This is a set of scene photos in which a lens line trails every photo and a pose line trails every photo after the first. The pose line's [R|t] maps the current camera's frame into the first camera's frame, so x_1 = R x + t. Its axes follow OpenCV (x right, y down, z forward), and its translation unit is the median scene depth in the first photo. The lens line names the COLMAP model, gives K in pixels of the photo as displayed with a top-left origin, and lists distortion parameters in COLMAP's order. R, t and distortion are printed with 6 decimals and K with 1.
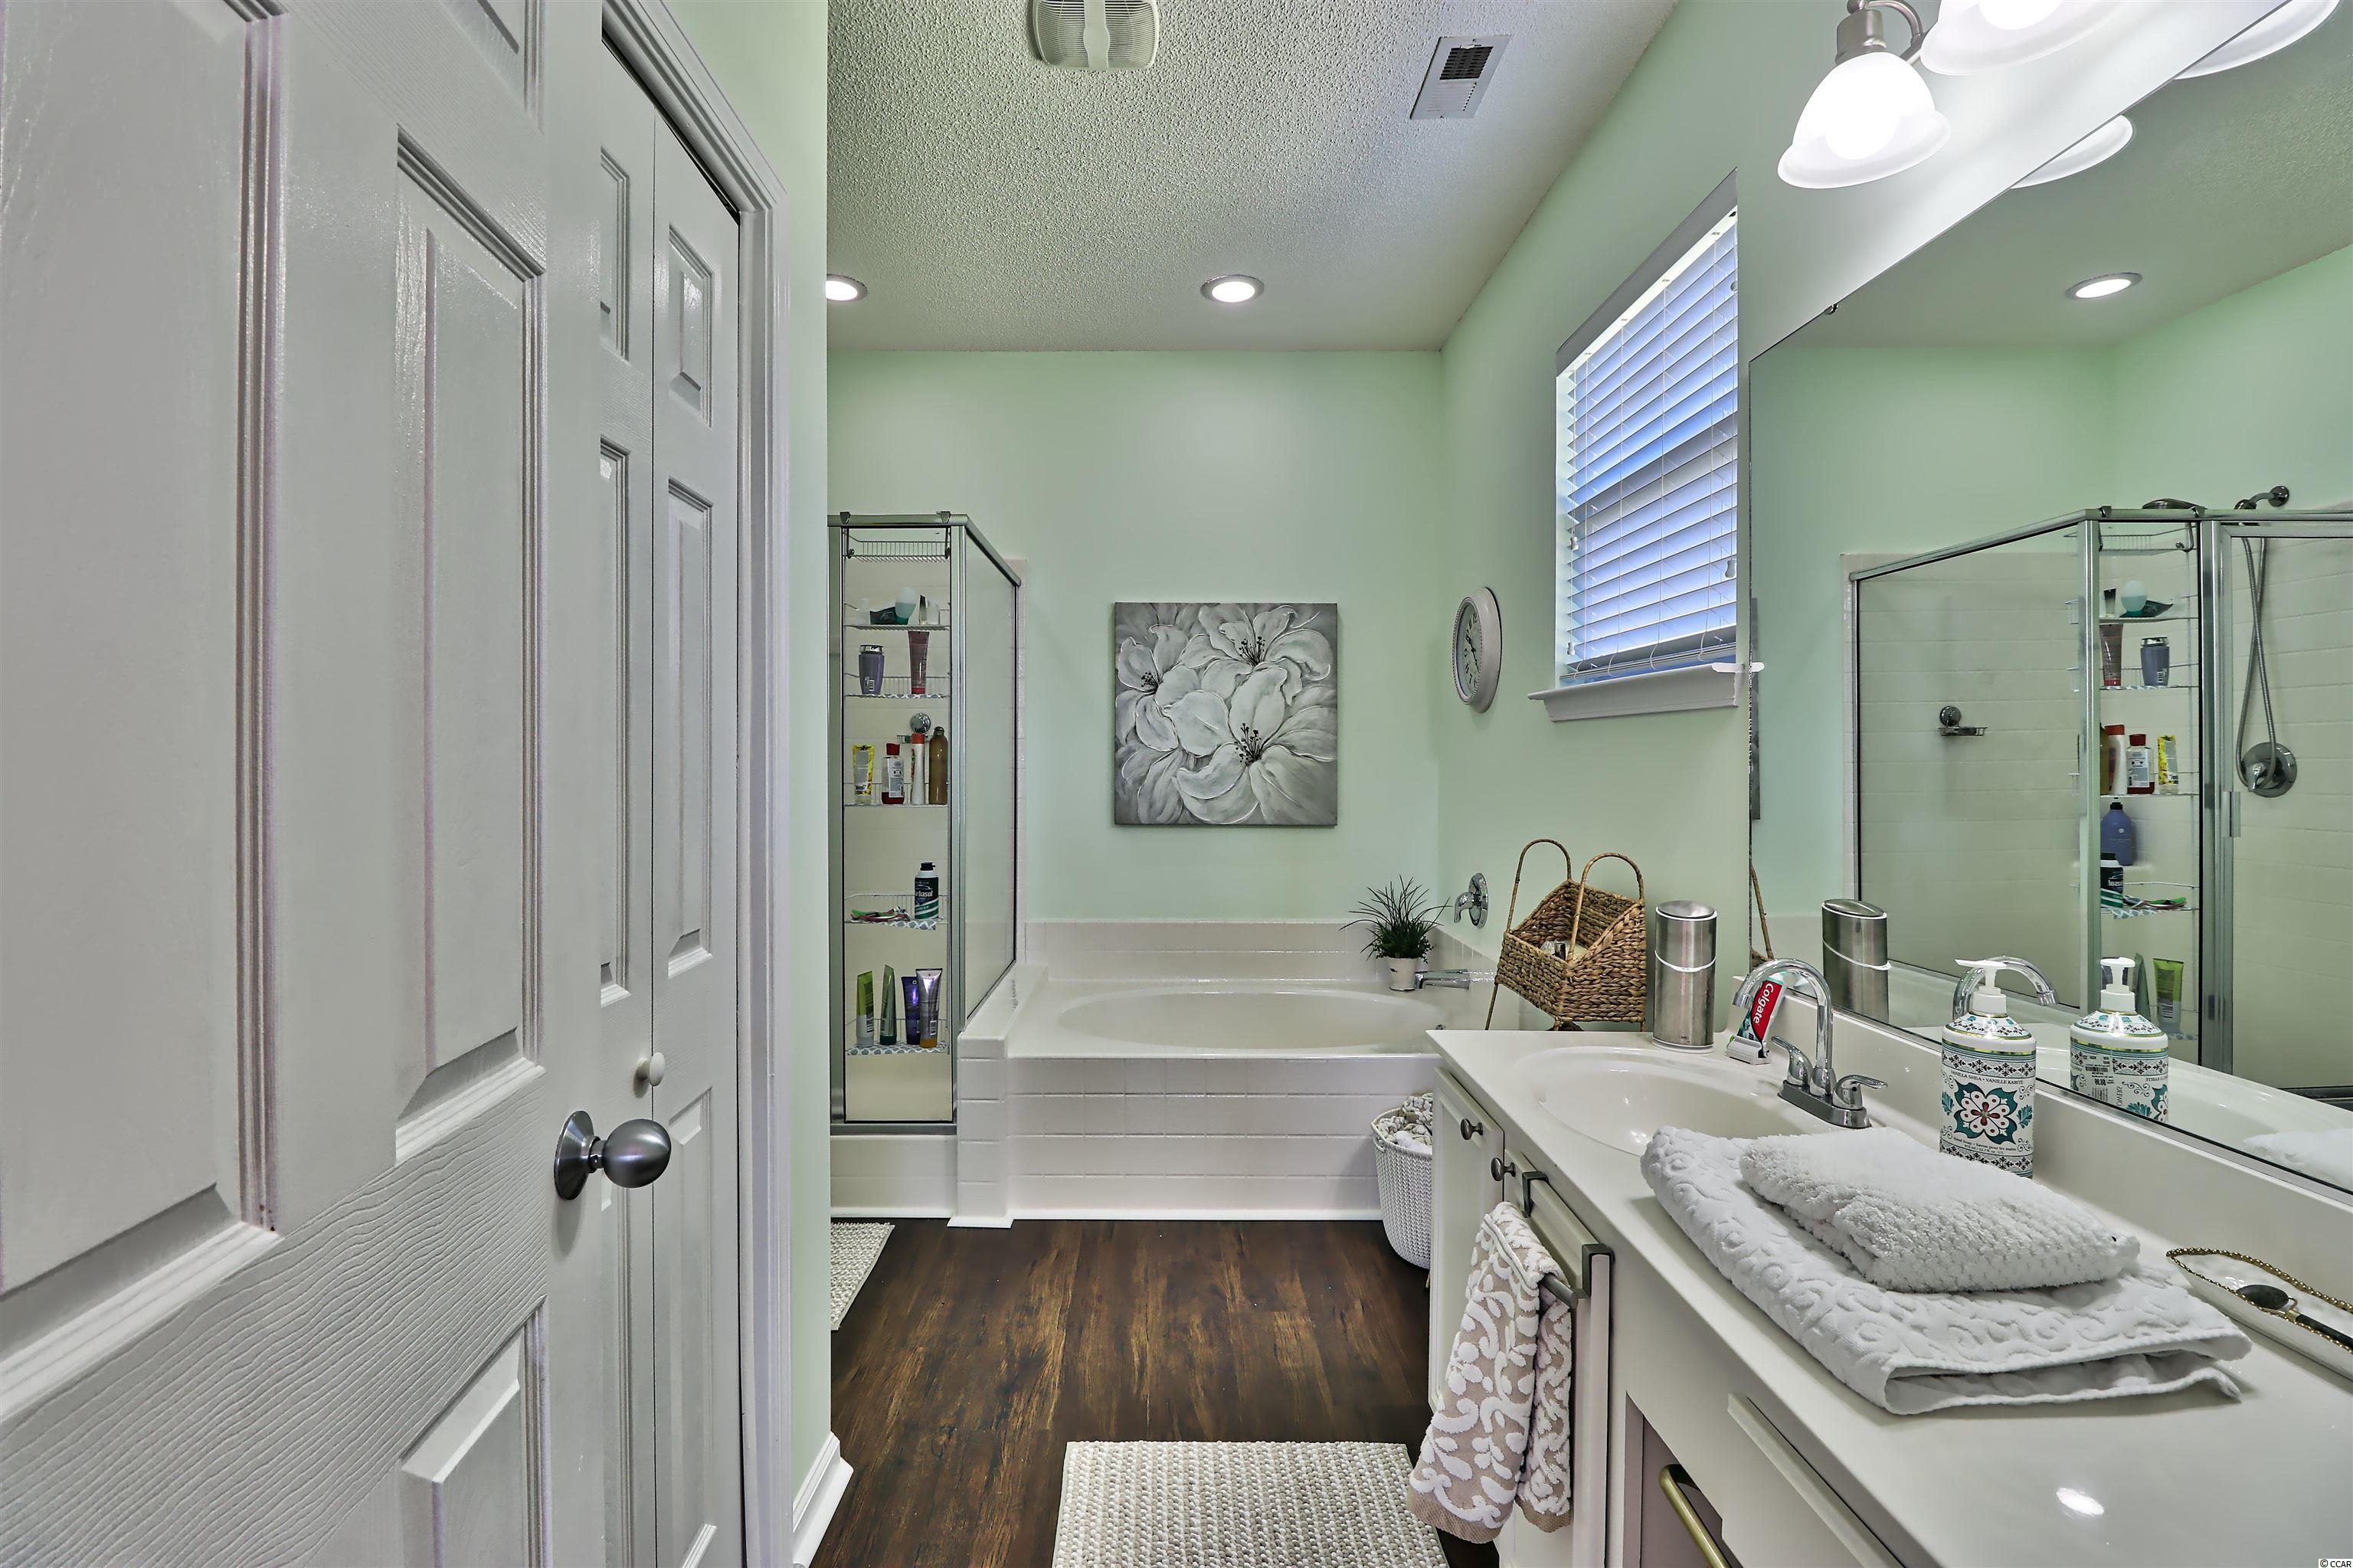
lens RADIAL K [[1090.4, 0, 1182.5], [0, 1090.4, 773.3], [0, 0, 1]] dist [-0.003629, -0.010240]
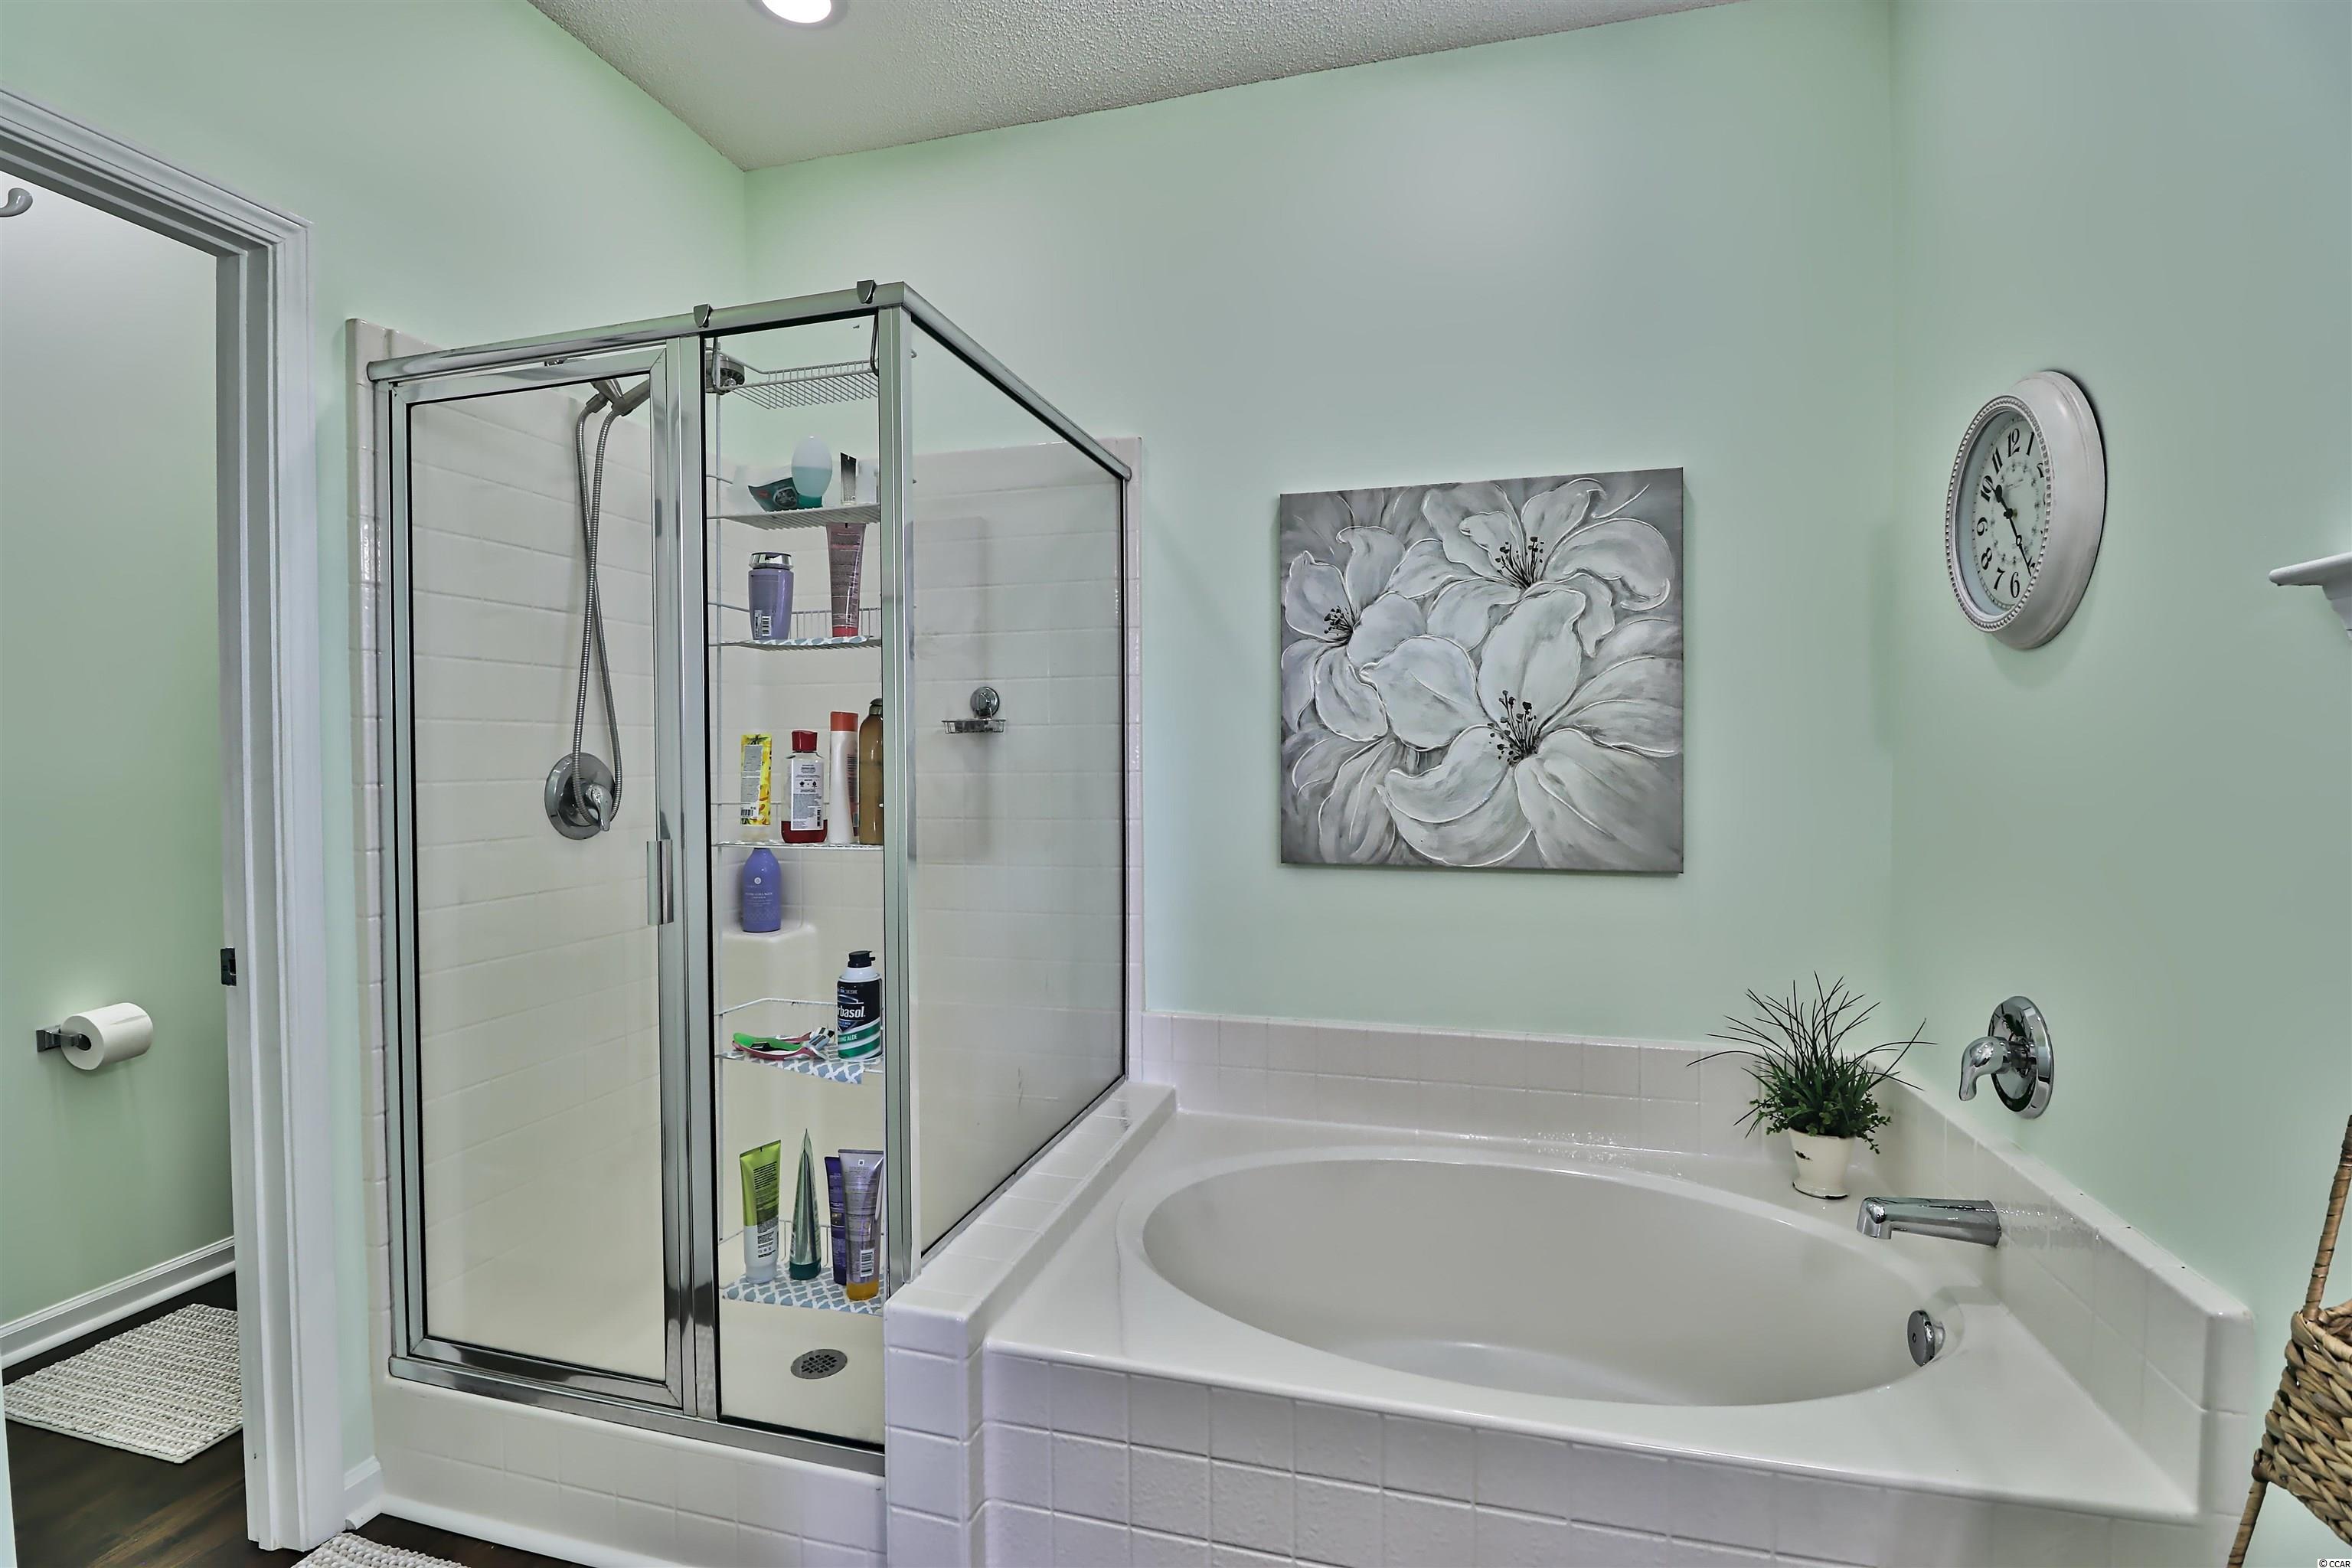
lens RADIAL K [[1089.9, 0, 1162.1], [0, 1089.9, 766.9], [0, 0, 1]] dist [-0.003629, -0.010240]
pose [[0.958425, -0.002461, -0.285335, 0.047133], [0.003036, 0.999994, 0.001576, -0.007556], [0.285329, -0.002377, 0.958427, 0.404774]]
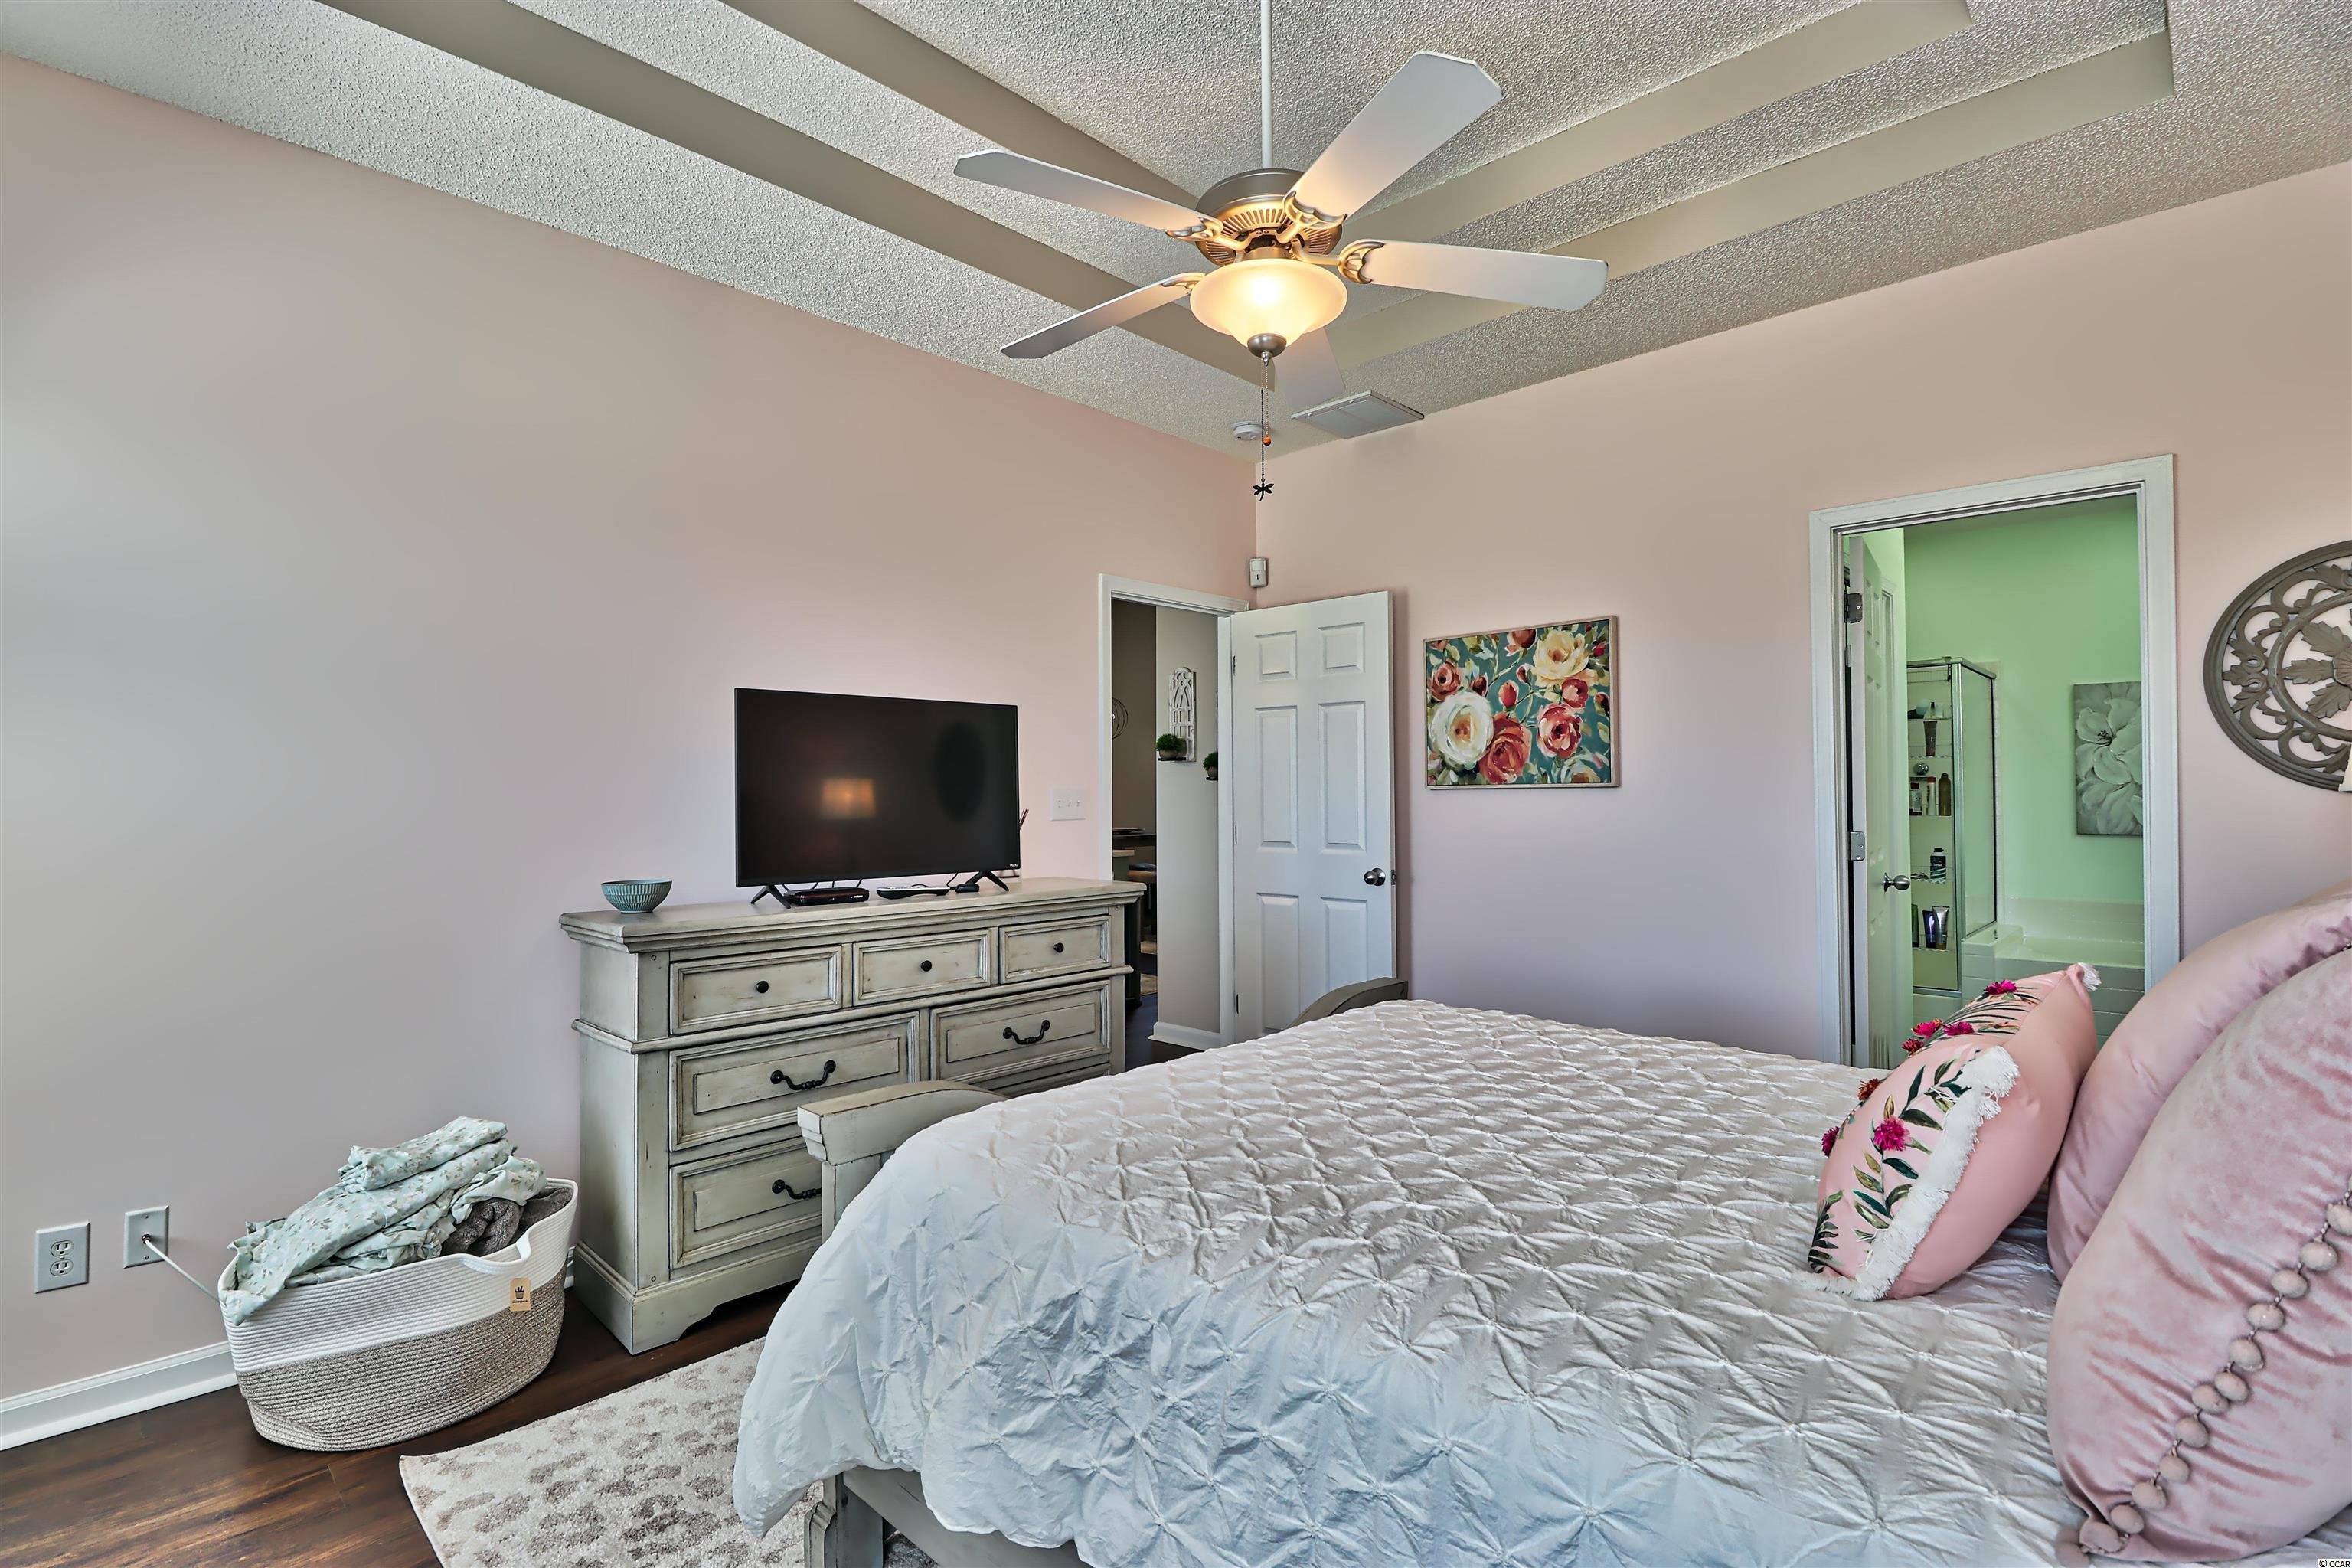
lens RADIAL K [[1089.9, 0, 1167.2], [0, 1089.9, 771.2], [0, 0, 1]] dist [-0.003629, -0.010240]
pose [[0.701617, -0.019586, -0.712285, 0.119290], [-0.002566, 0.999546, -0.030012, 0.008734], [0.712550, 0.022885, 0.701248, -0.914819]]
